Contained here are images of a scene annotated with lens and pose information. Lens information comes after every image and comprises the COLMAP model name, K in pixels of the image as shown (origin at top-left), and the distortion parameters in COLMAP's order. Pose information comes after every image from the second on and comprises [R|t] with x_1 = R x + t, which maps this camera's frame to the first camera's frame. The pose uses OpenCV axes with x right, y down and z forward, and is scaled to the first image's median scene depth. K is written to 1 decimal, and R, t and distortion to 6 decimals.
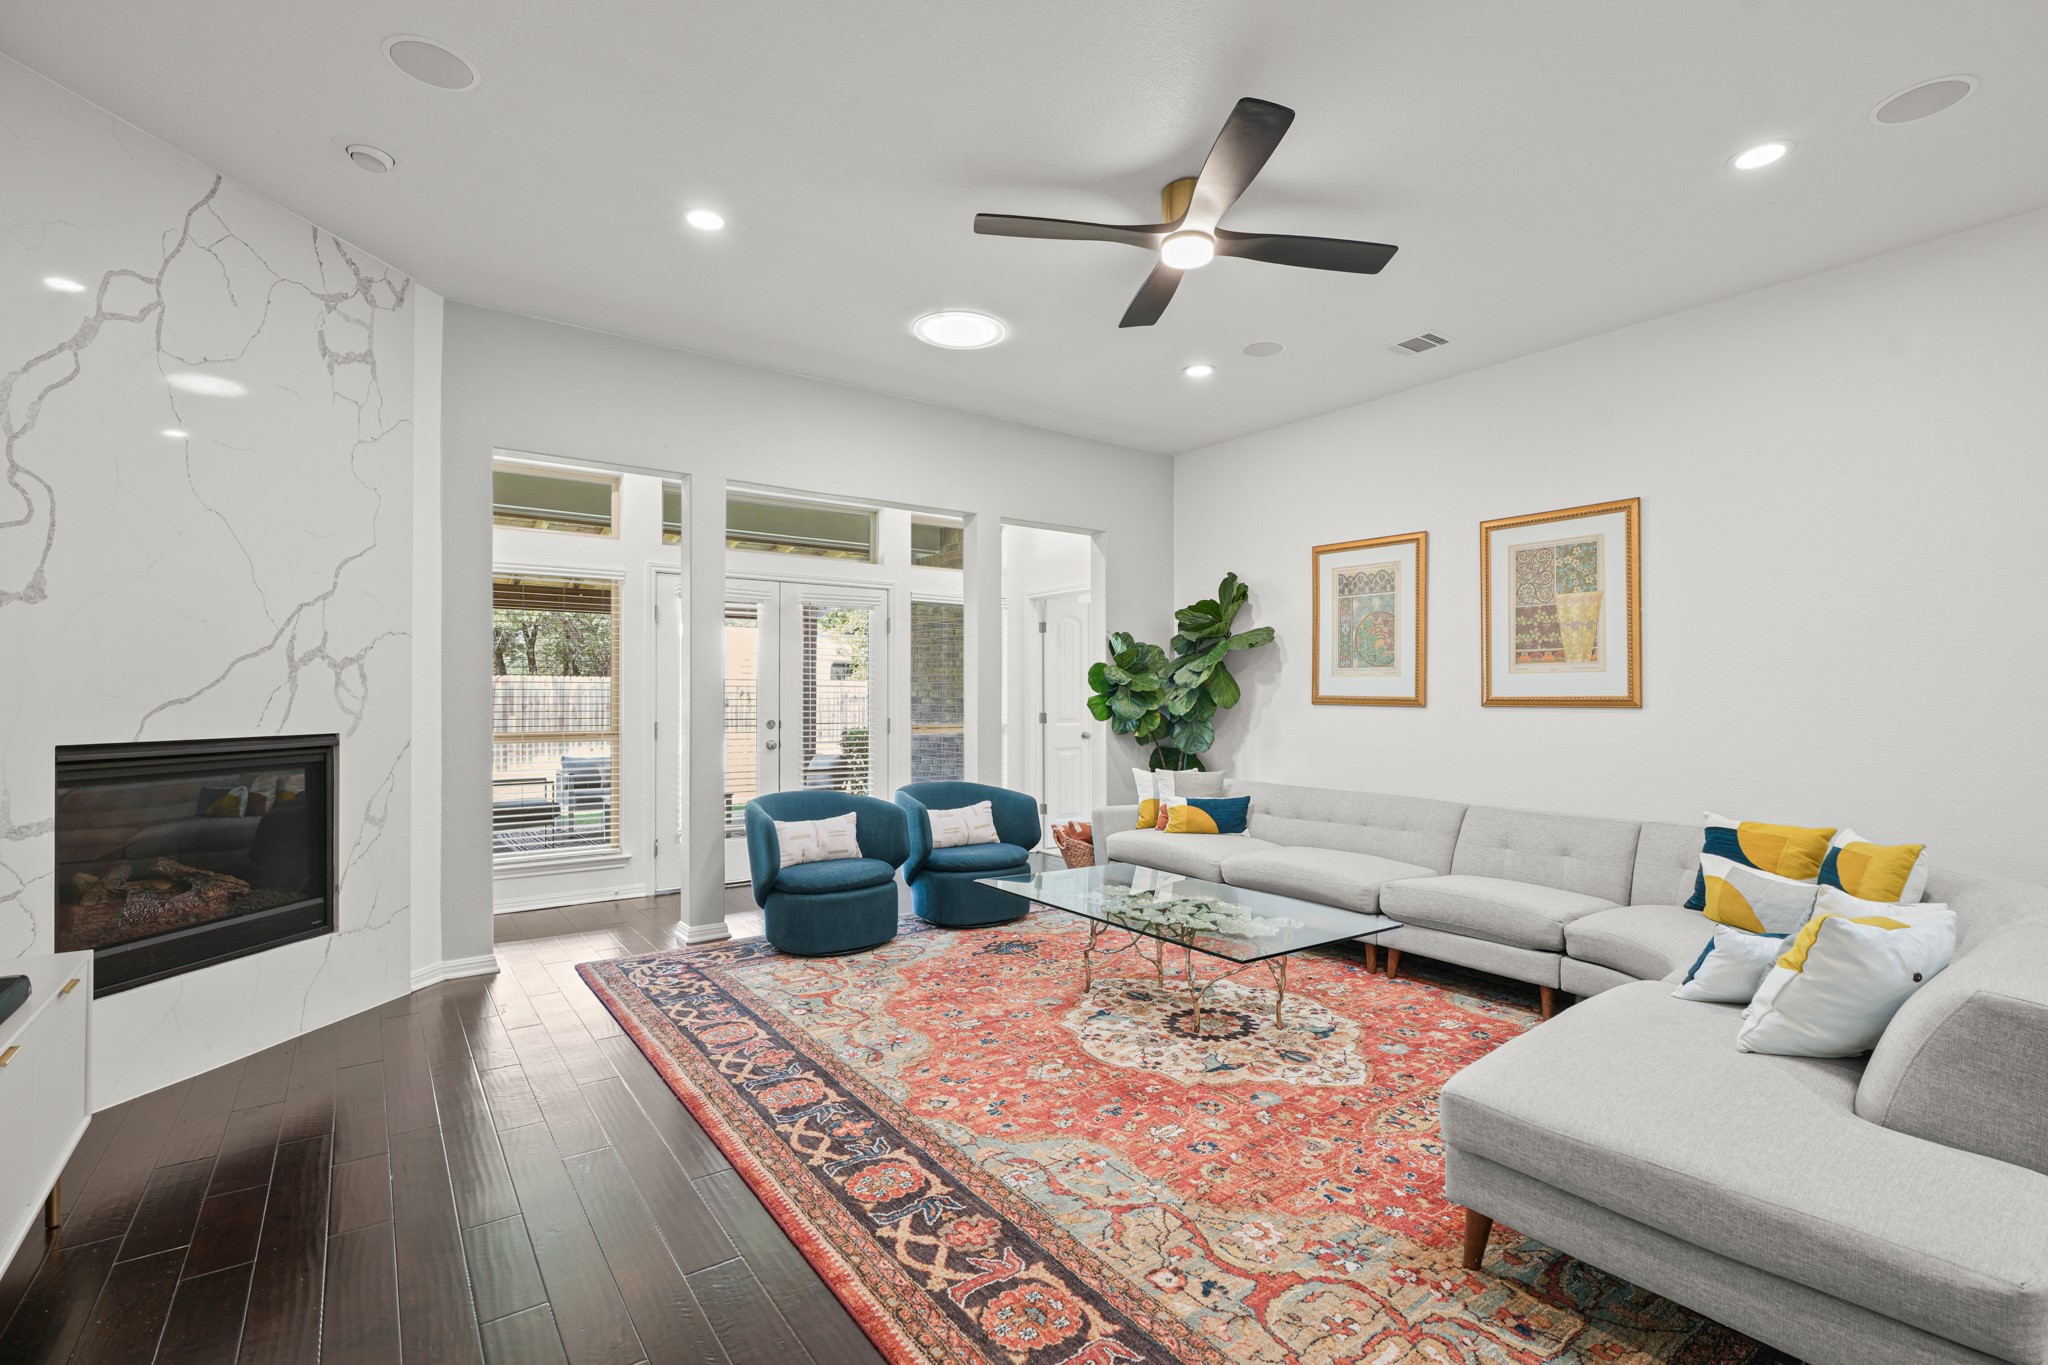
lens RADIAL K [[926.6, 0, 1039.2], [0, 926.6, 716.4], [0, 0, 1]] dist [-0.012527, -0.000088]
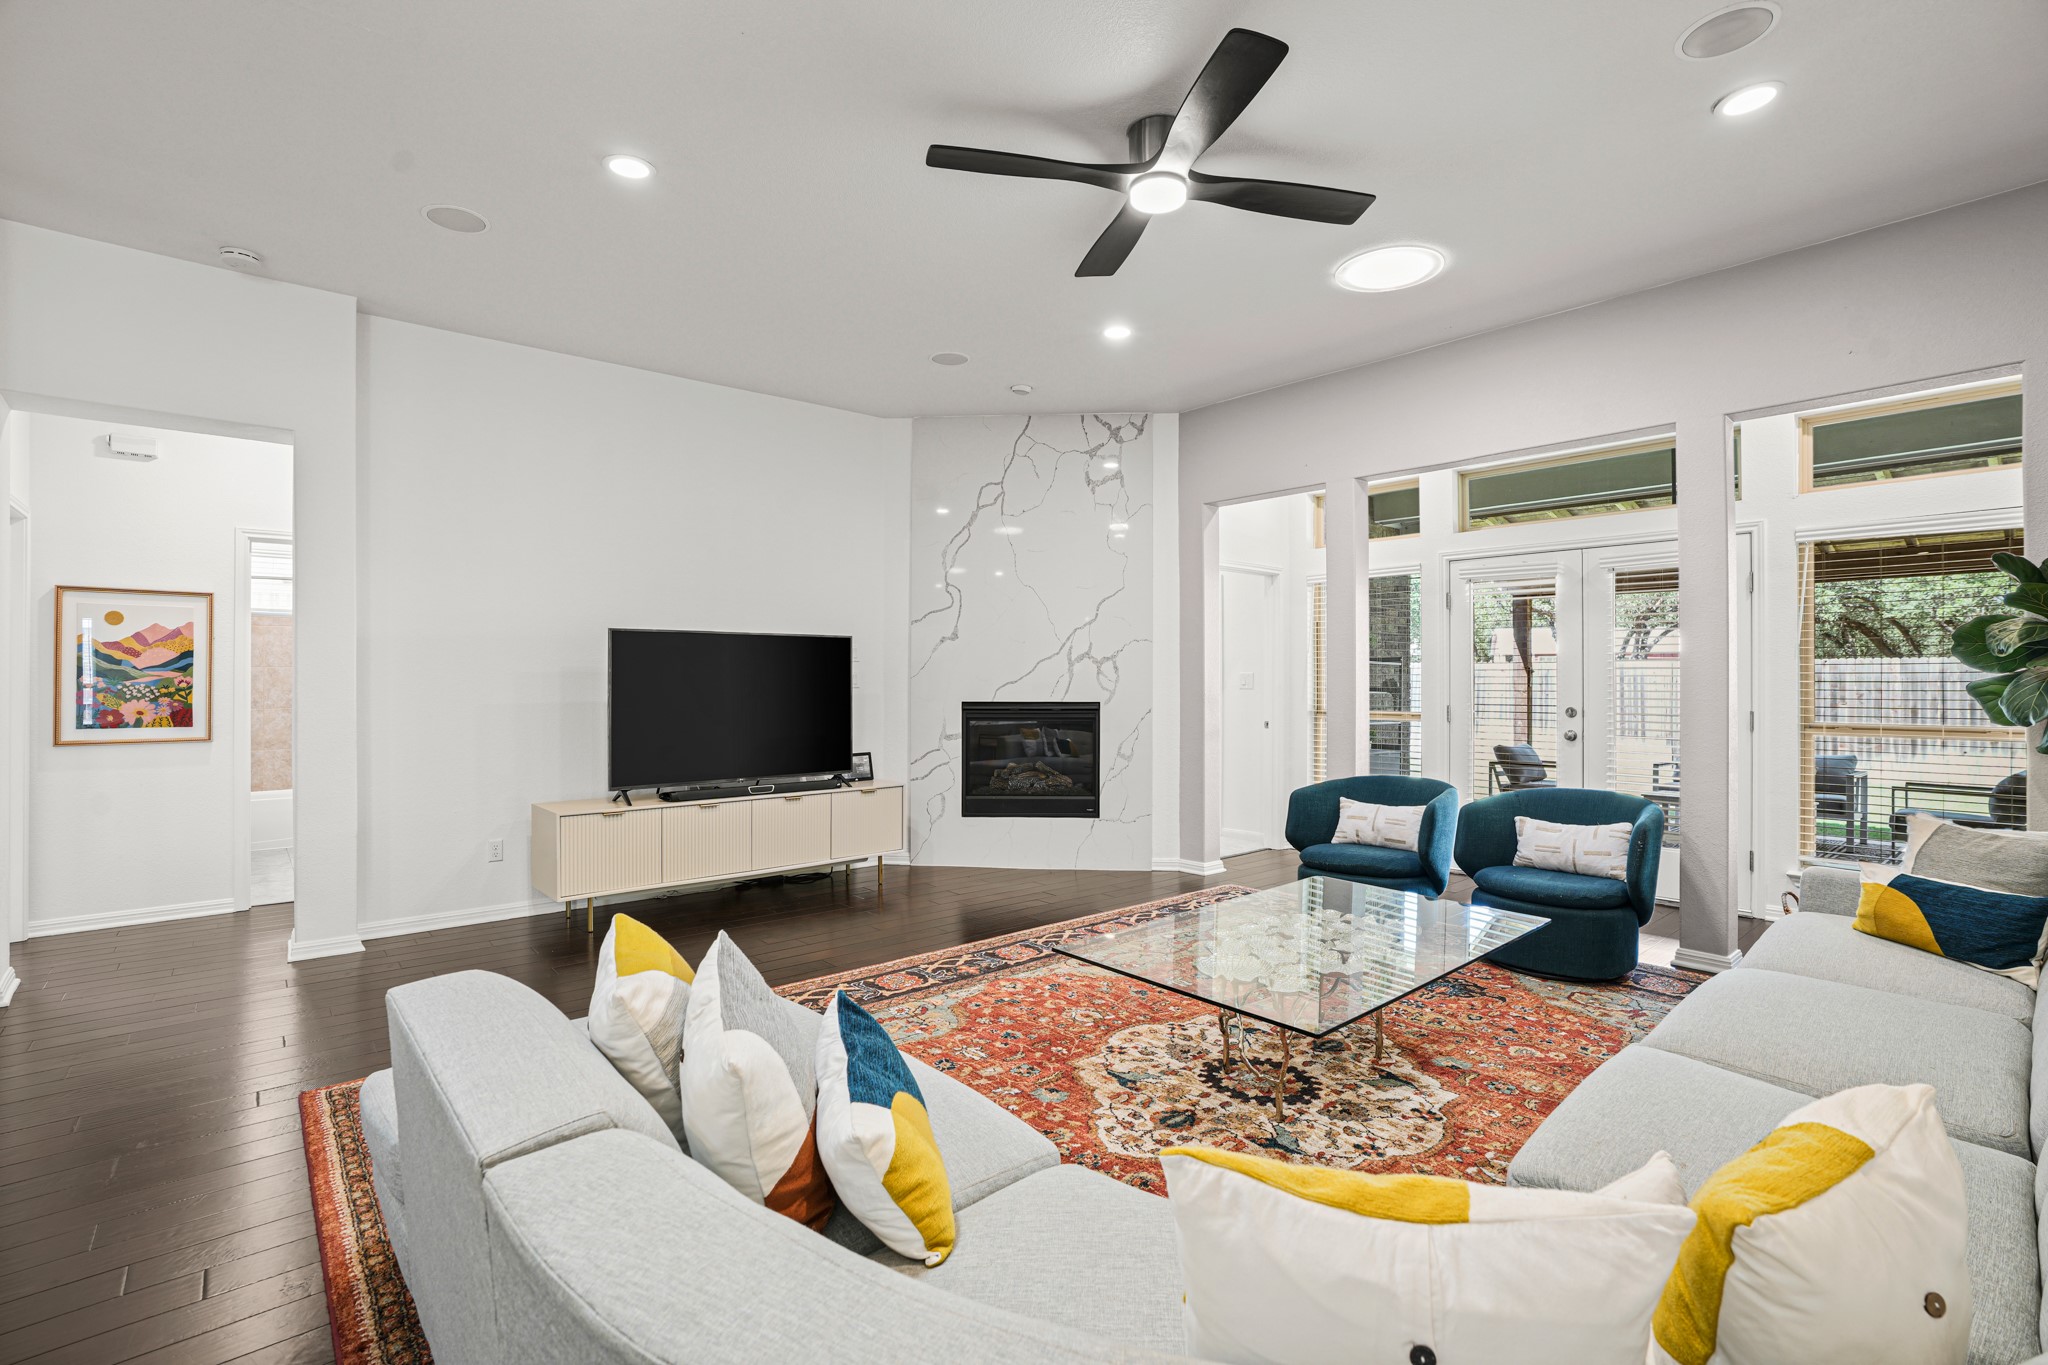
lens RADIAL K [[952.6, 0, 1015.3], [0, 952.6, 704.2], [0, 0, 1]] dist [-0.065906, 0.028172]
pose [[0.068341, 0.022711, -0.997404, 1.041487], [-0.020598, 0.999560, 0.021348, -0.012400], [0.997449, 0.019085, 0.068778, 0.760962]]
